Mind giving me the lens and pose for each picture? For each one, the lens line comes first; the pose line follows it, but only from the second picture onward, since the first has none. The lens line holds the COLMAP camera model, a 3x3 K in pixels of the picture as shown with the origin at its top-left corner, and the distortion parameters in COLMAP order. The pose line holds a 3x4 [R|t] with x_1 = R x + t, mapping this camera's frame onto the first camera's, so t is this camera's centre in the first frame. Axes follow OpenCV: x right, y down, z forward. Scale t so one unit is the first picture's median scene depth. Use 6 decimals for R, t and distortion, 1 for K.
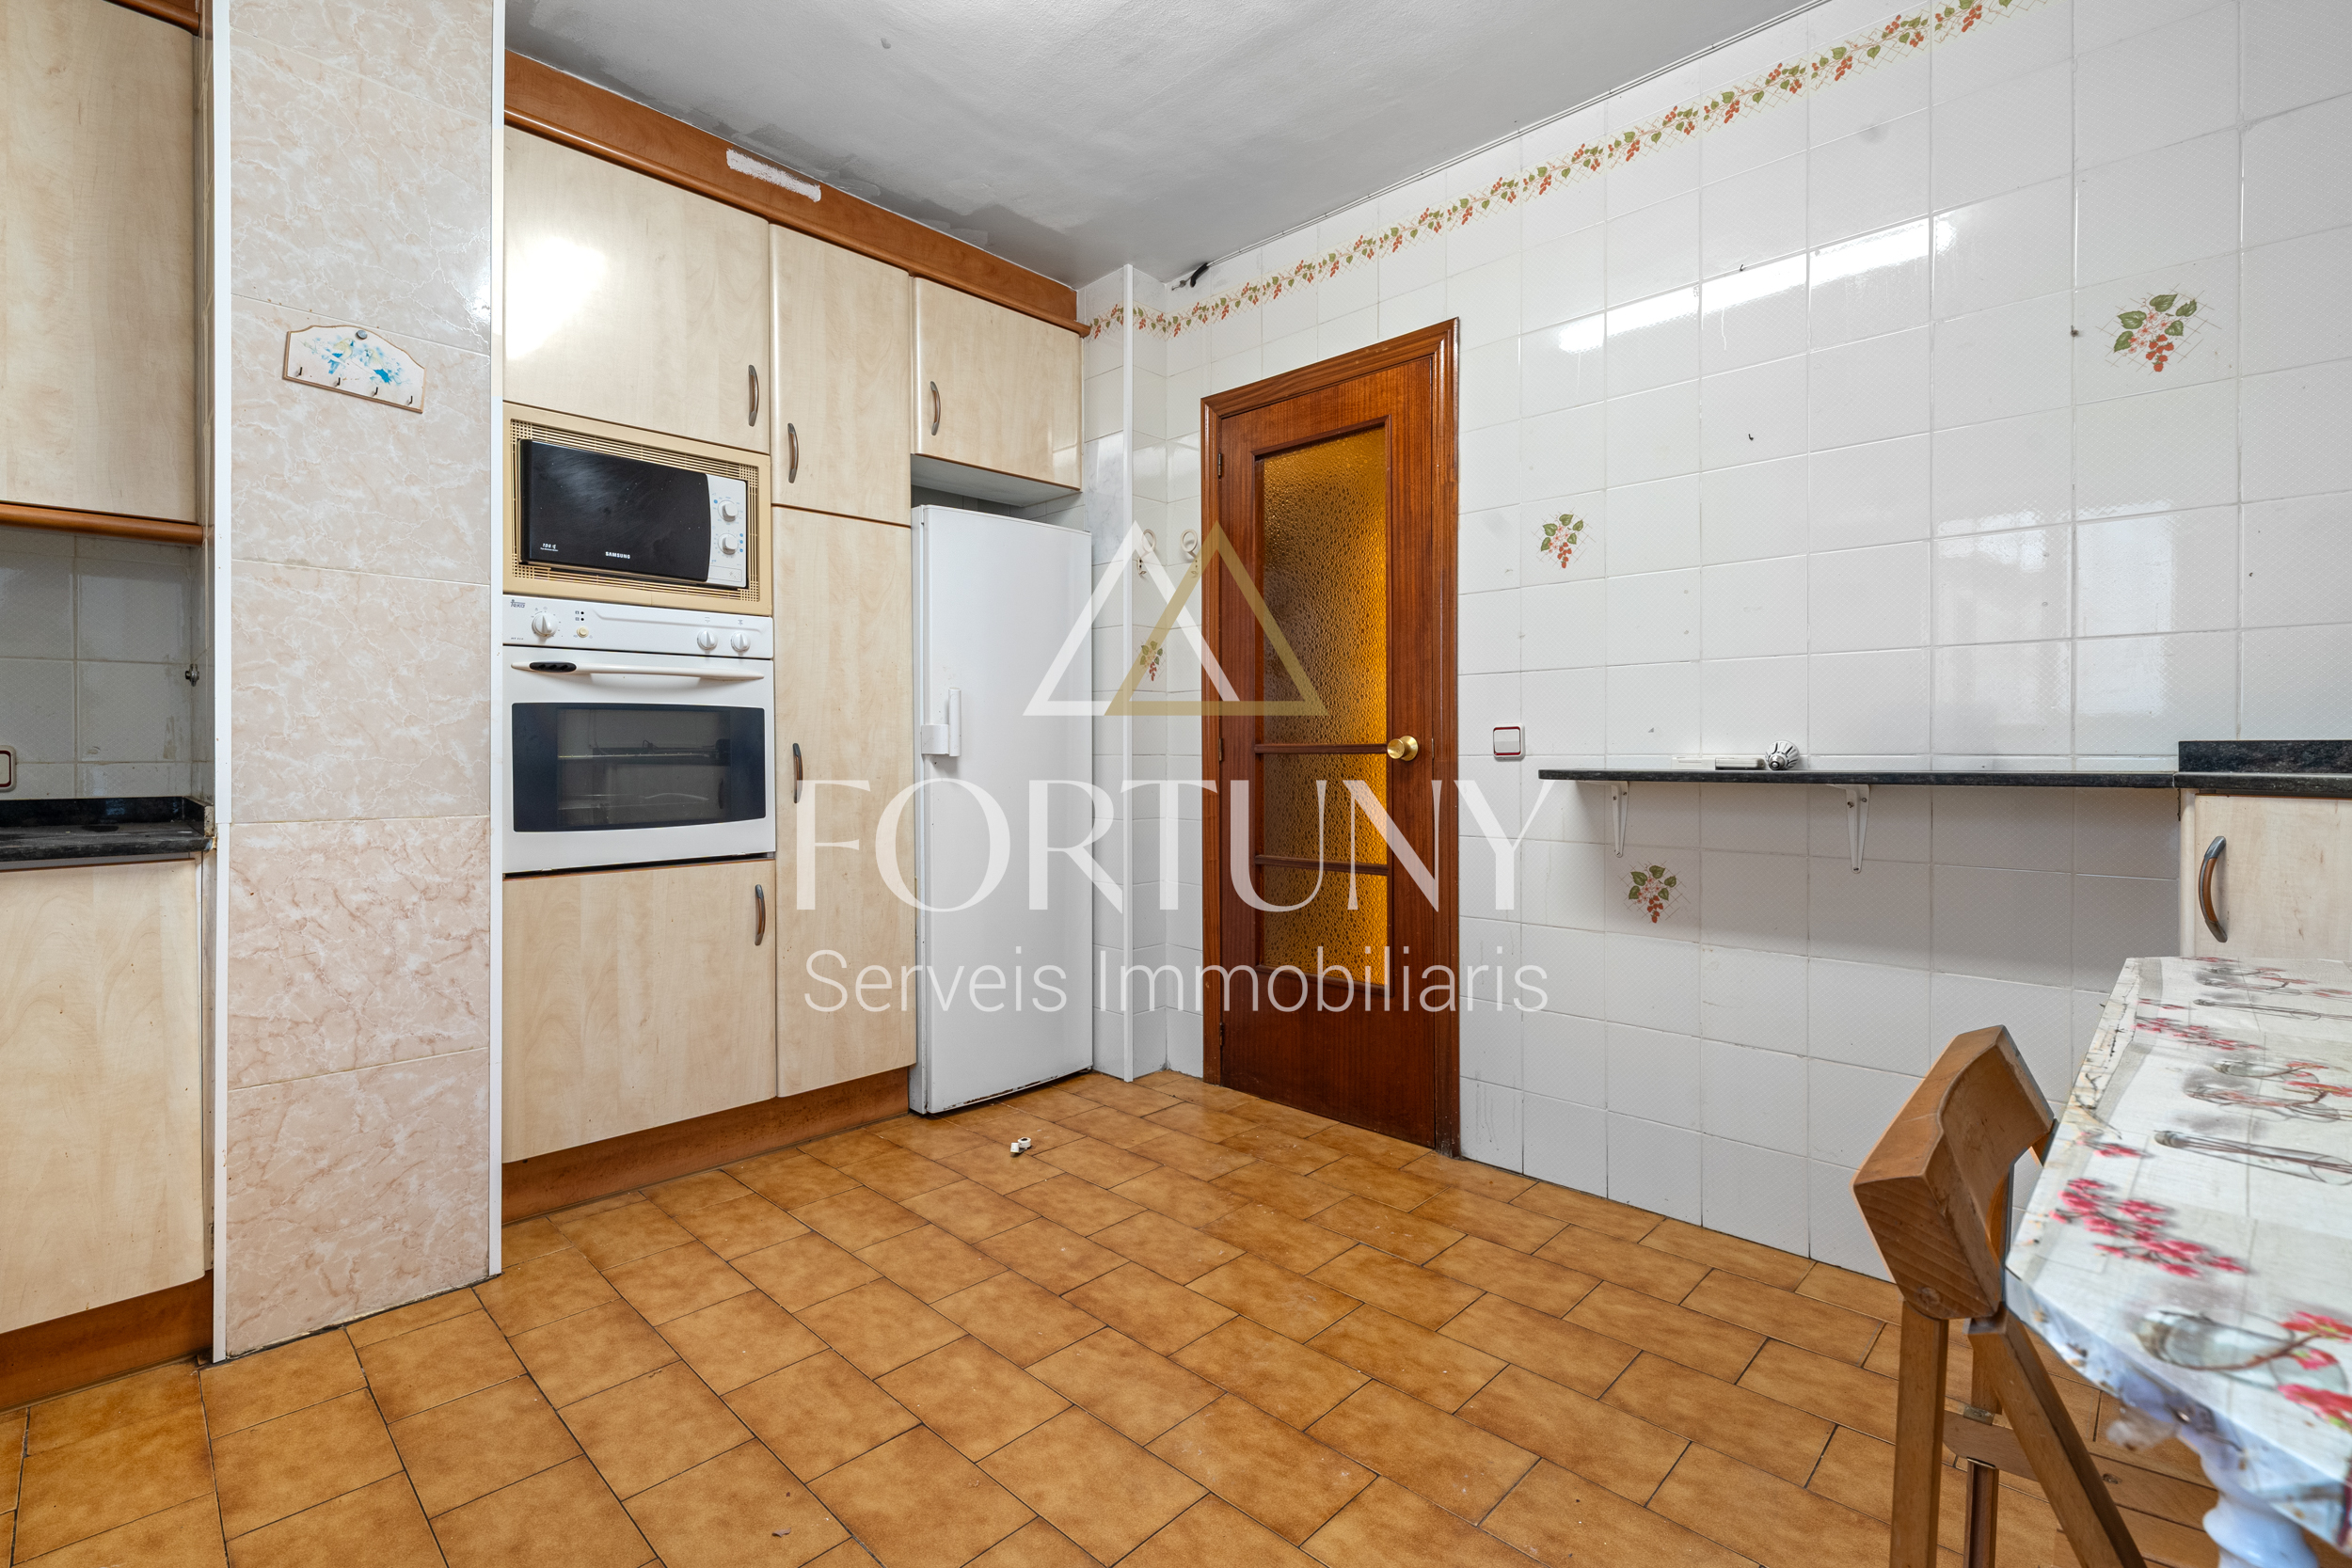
lens RADIAL K [[1049.3, 0, 1194.8], [0, 1049.3, 760.7], [0, 0, 1]] dist [0.001074, 0.000289]
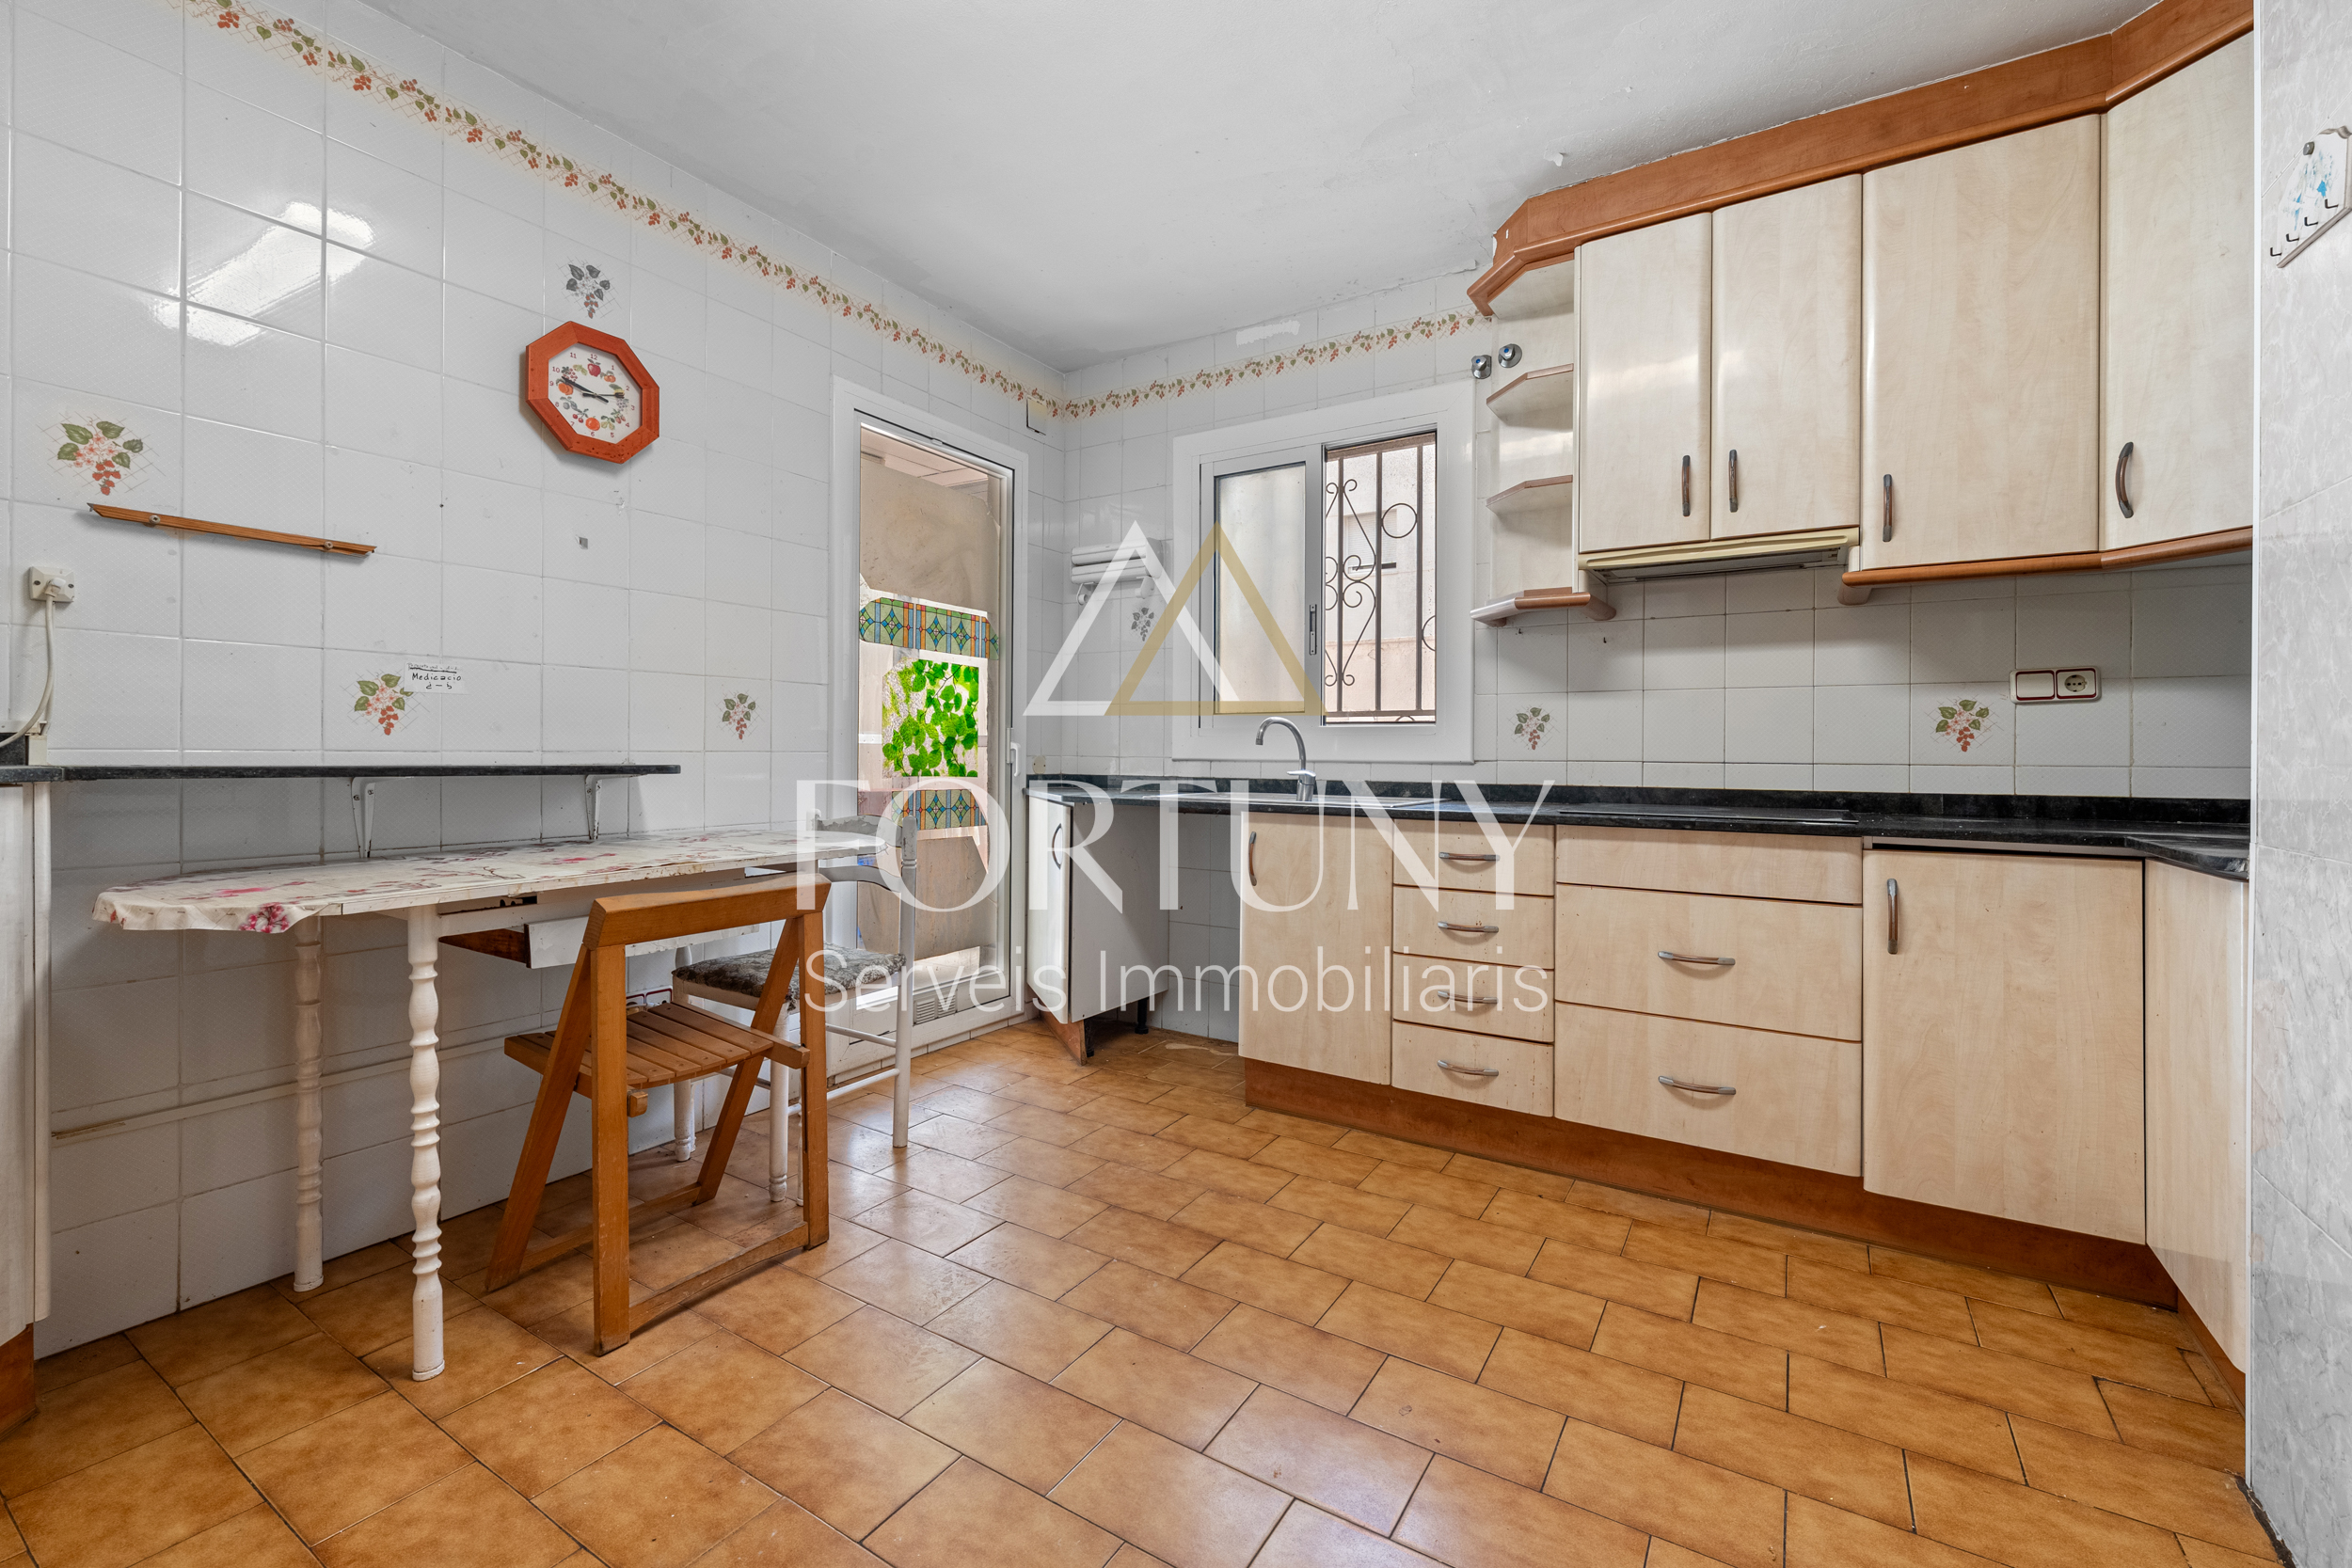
lens RADIAL K [[989.6, 0, 1171.4], [0, 989.6, 756.2], [0, 0, 1]] dist [0.000652, -0.000295]
pose [[-0.981895, -0.003221, -0.189400, 0.048000], [-0.005183, 0.999938, 0.009865, -0.009294], [0.189356, 0.010668, -0.981851, 1.226878]]
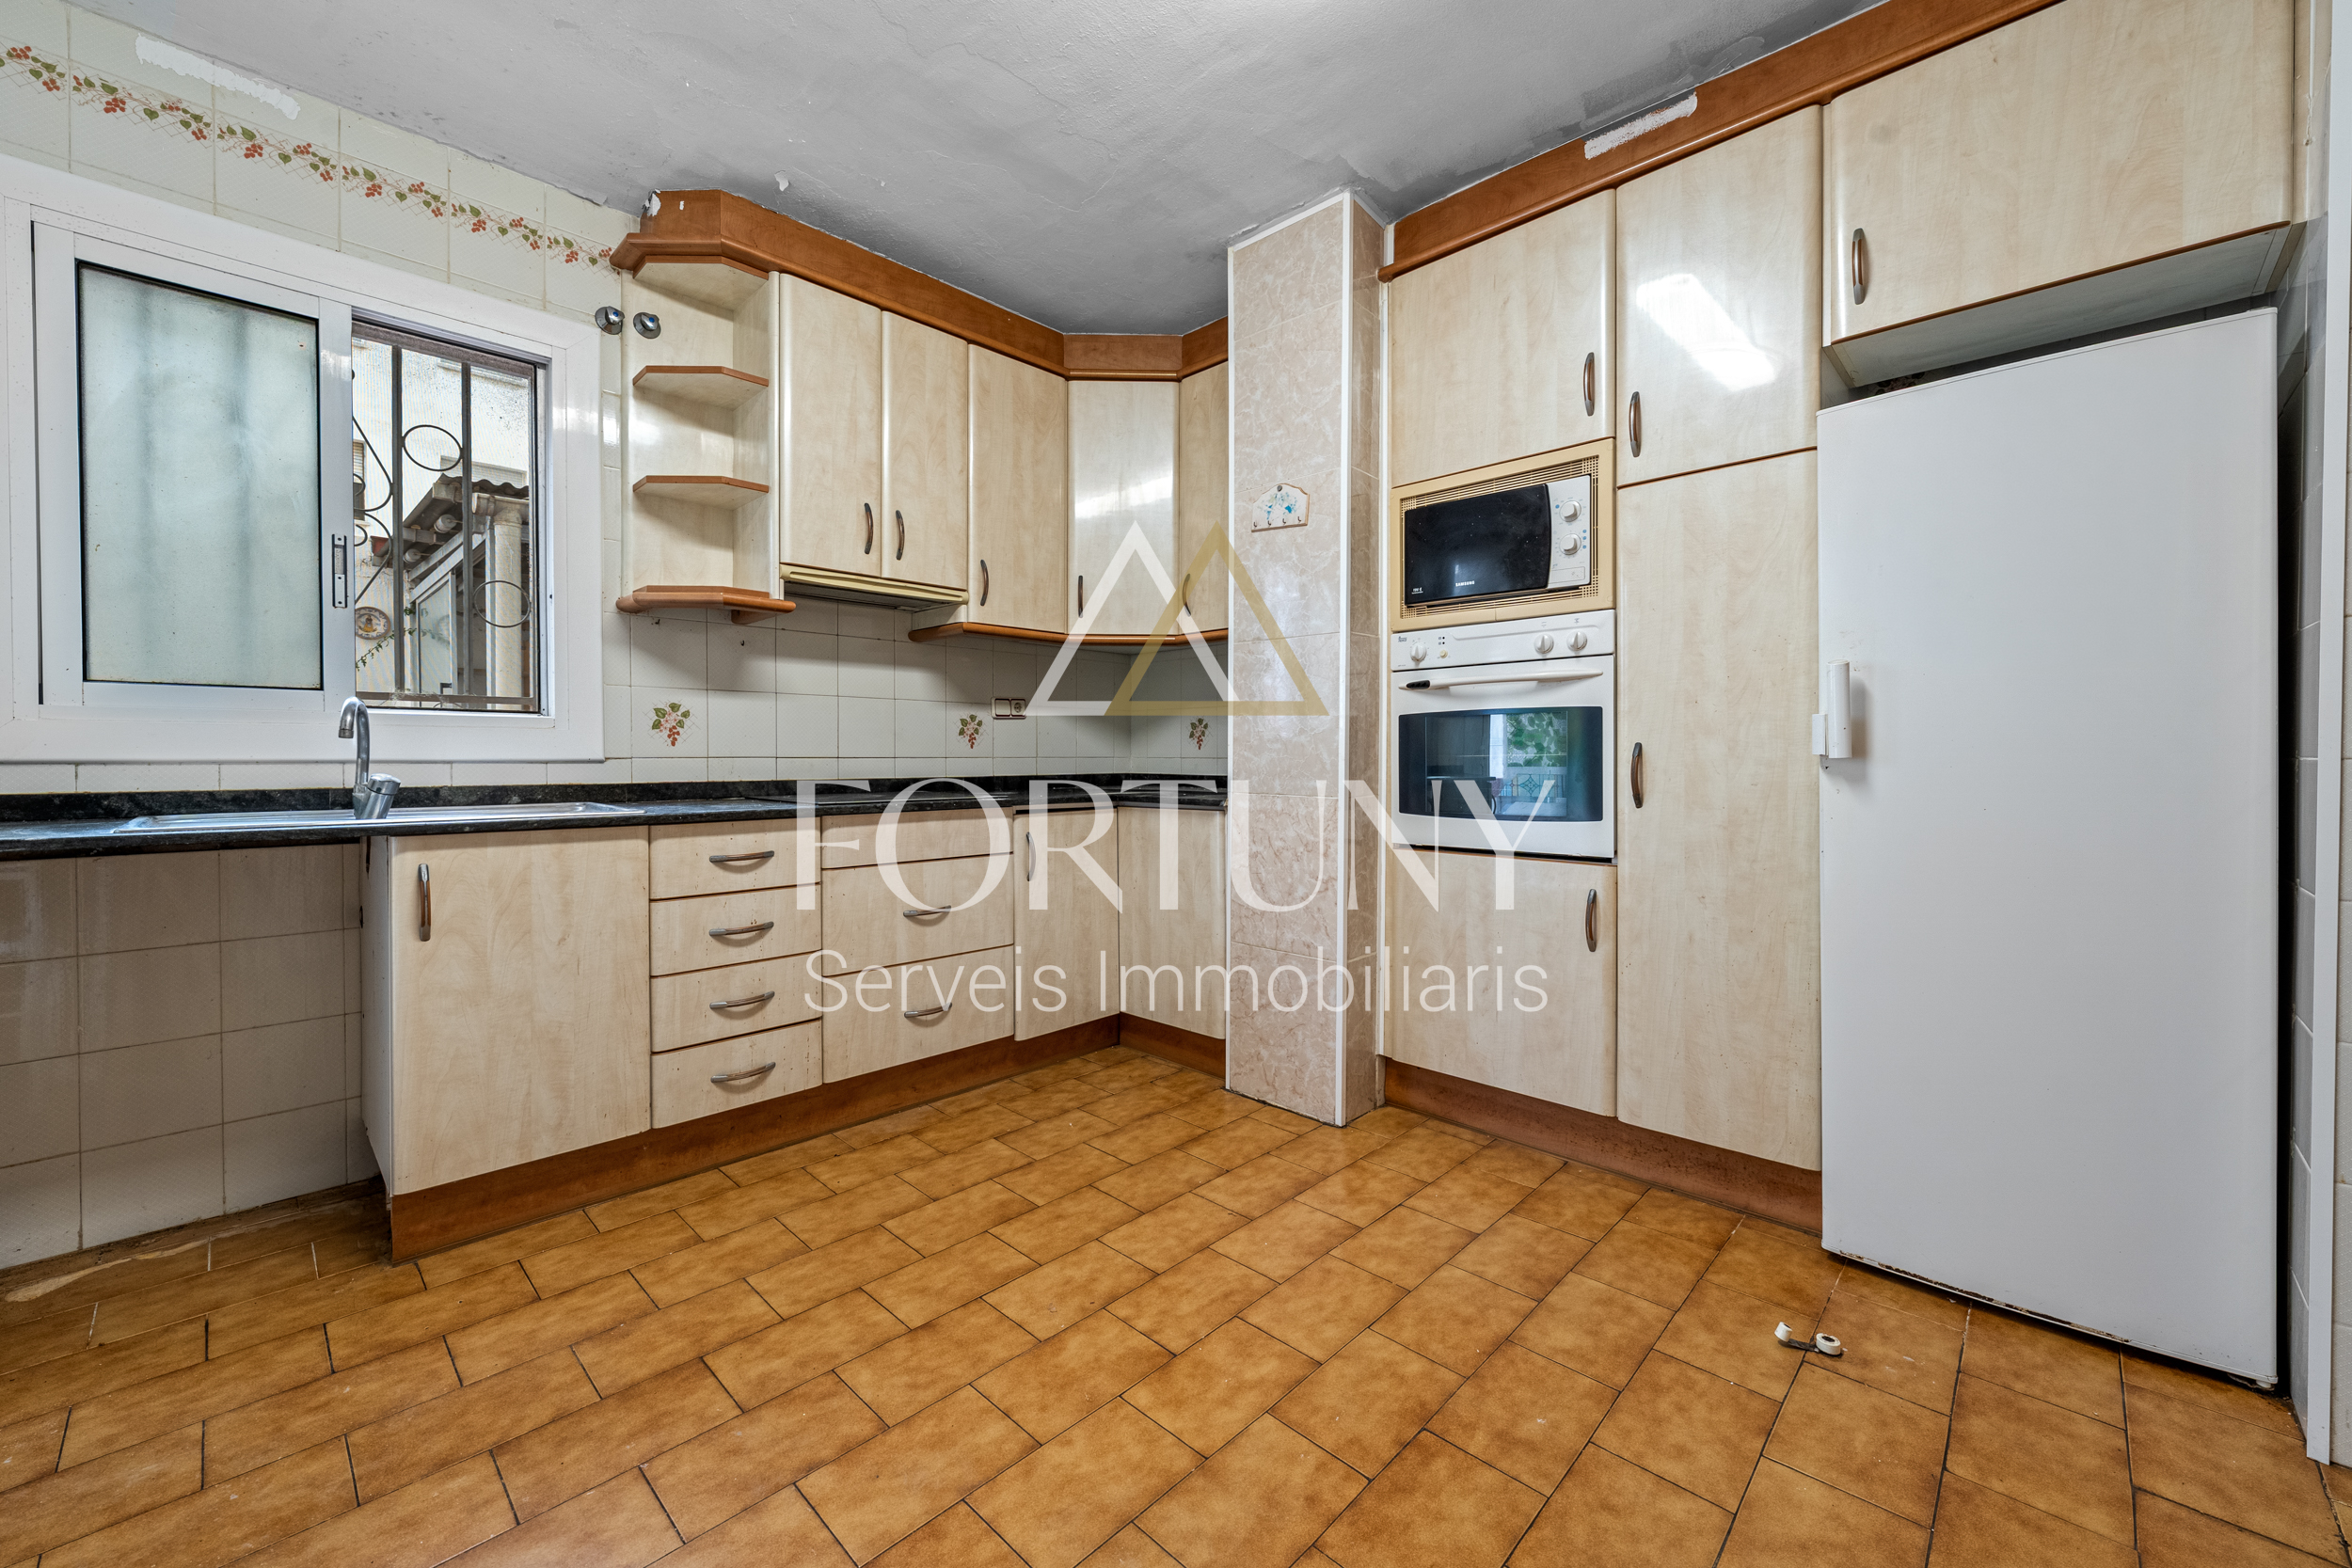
lens RADIAL K [[919.1, 0, 1169.5], [0, 919.1, 770.4], [0, 0, 1]] dist [-0.000506, -0.000167]
pose [[-0.012960, 0.019950, -0.999717, 0.490888], [-0.008446, 0.999763, 0.020061, -0.005825], [0.999880, 0.008703, -0.012788, 0.700275]]
